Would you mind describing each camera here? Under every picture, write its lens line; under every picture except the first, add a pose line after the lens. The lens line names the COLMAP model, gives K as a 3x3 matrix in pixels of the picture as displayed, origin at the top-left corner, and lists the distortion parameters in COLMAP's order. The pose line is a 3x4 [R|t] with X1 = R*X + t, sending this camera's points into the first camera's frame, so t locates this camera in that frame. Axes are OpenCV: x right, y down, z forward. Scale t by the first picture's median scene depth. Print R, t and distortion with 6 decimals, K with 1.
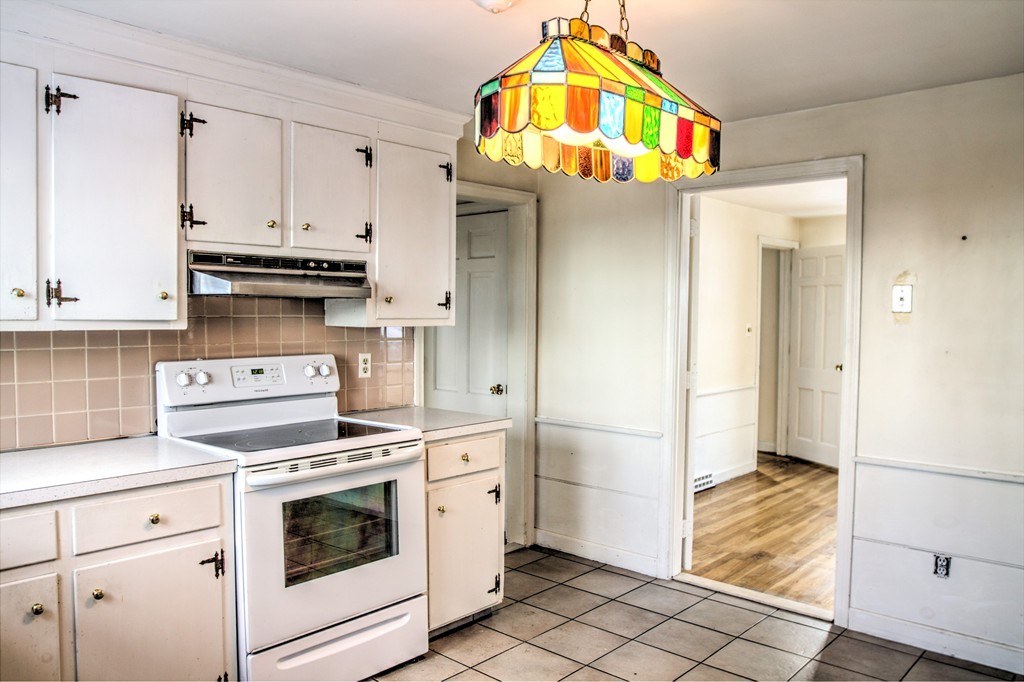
lens RADIAL K [[755.9, 0, 512.0], [0, 755.9, 341.0], [0, 0, 1]] dist [-0.083856, 0.059945]
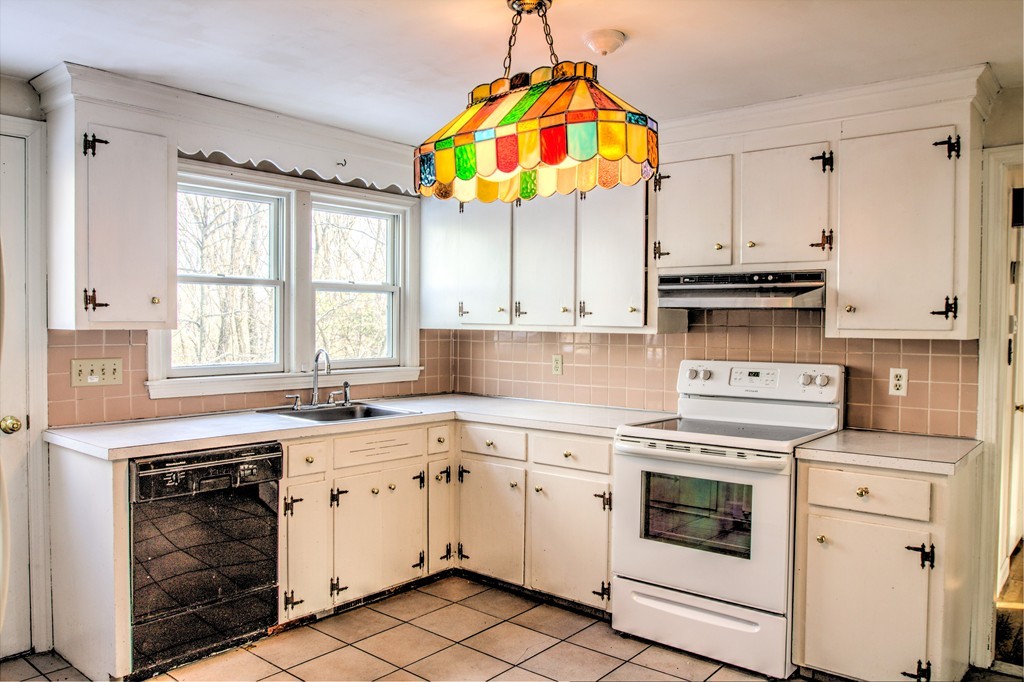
lens RADIAL K [[755.9, 0, 512.0], [0, 755.9, 341.0], [0, 0, 1]] dist [-0.083856, 0.059945]
pose [[0.051676, 0.020208, -0.998459, 0.810396], [-0.045188, 0.998819, 0.017876, -0.013867], [0.997641, 0.044195, 0.052528, 0.594937]]
